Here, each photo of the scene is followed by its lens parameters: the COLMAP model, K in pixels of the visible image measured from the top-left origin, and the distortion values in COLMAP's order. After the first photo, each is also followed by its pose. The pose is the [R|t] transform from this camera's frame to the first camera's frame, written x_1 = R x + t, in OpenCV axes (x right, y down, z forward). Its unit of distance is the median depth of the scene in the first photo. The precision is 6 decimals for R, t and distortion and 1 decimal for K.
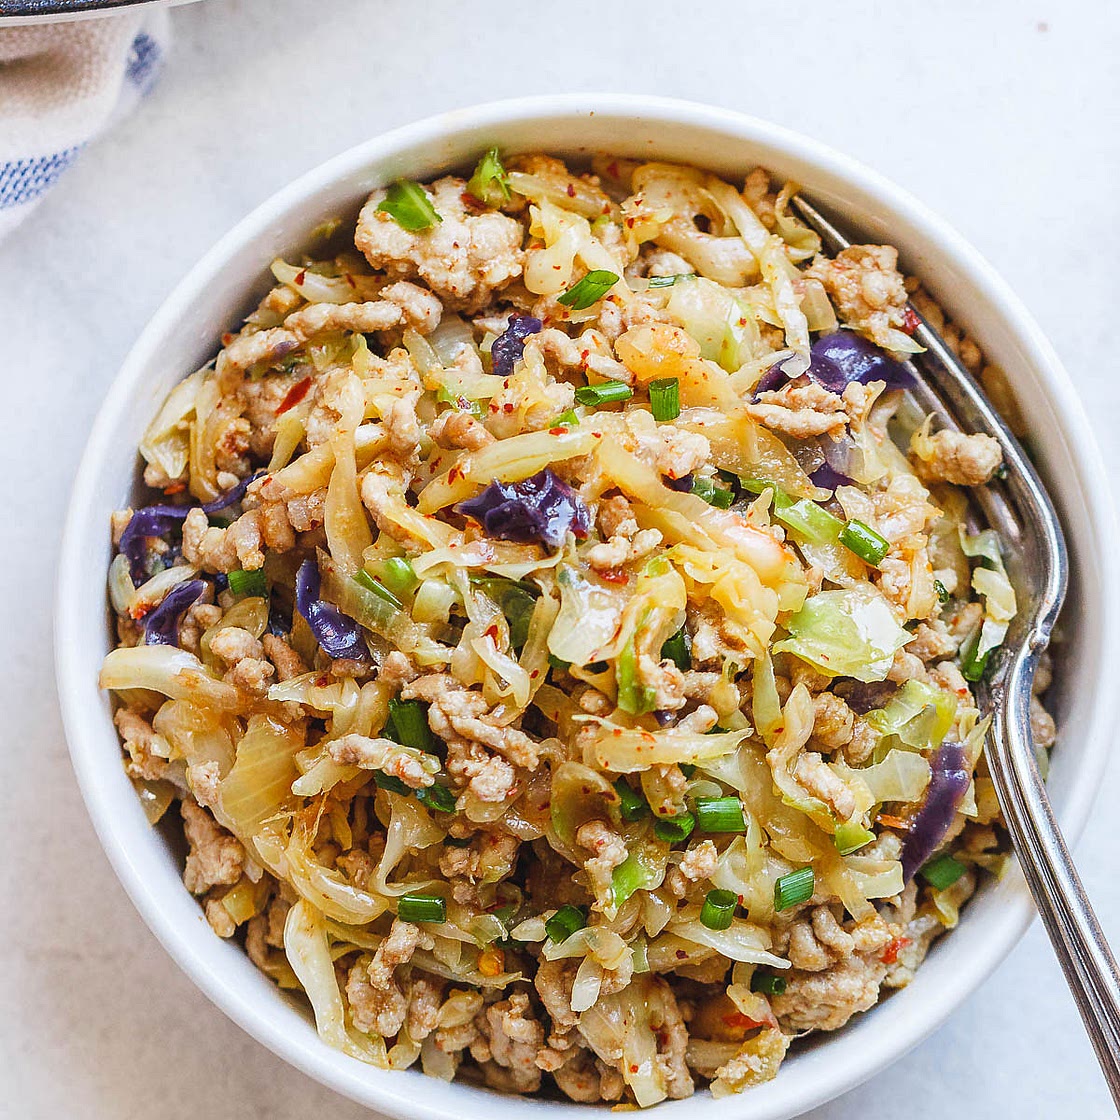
lens RADIAL K [[7934.9, 0, 560.1], [0, 7934.9, 560.5], [0, 0, 1]] dist [0.147863, 0.000000]
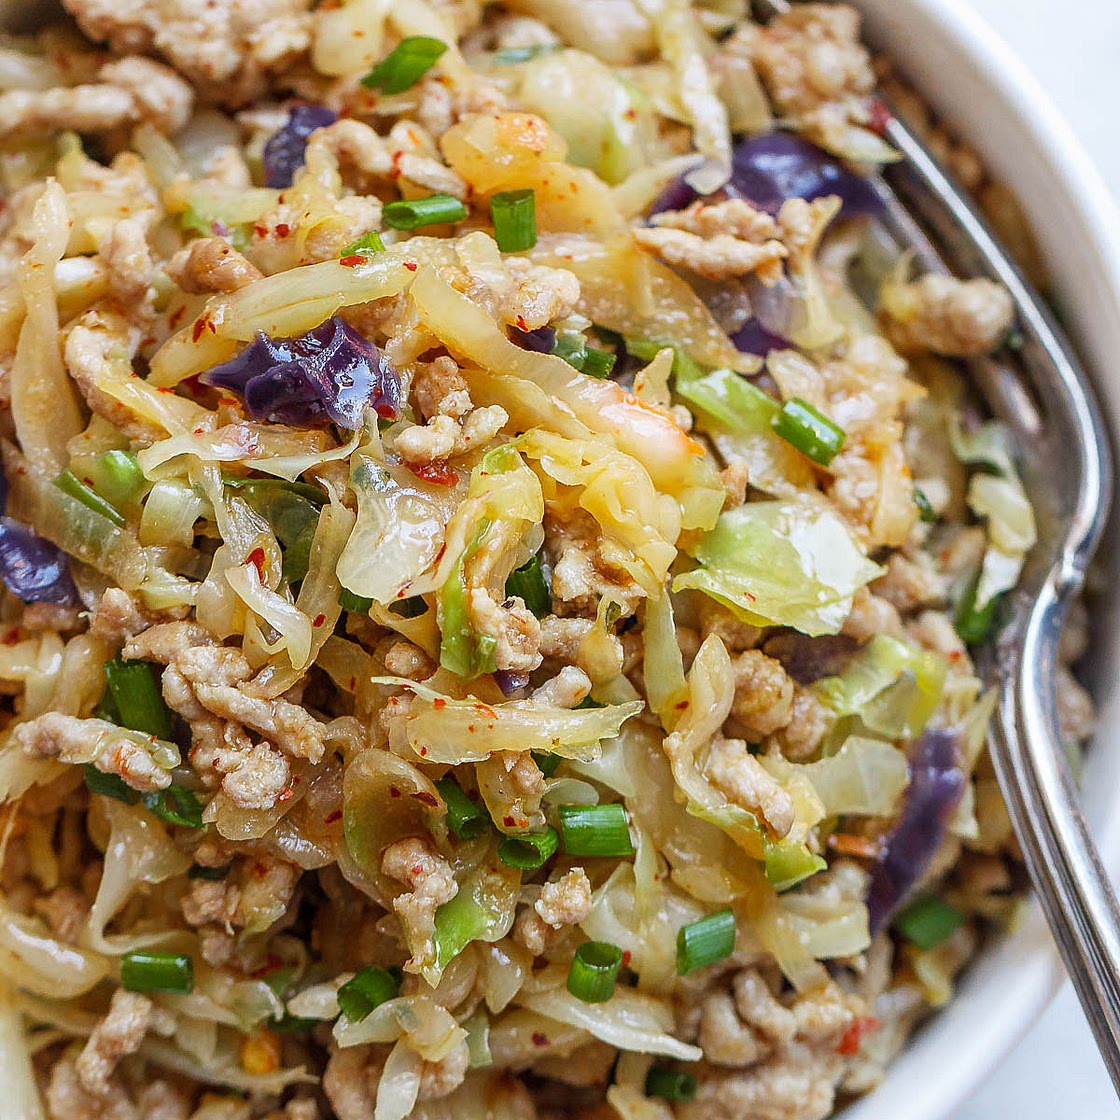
lens RADIAL K [[7934.9, 0, 558.6], [0, 7934.9, 560.3], [0, 0, 1]] dist [0.147863, 0.000000]
pose [[0.999959, -0.001630, -0.008870, 0.022914], [0.001276, 0.999208, -0.039780, 0.035676], [0.008928, 0.039767, 0.999169, 0.322121]]
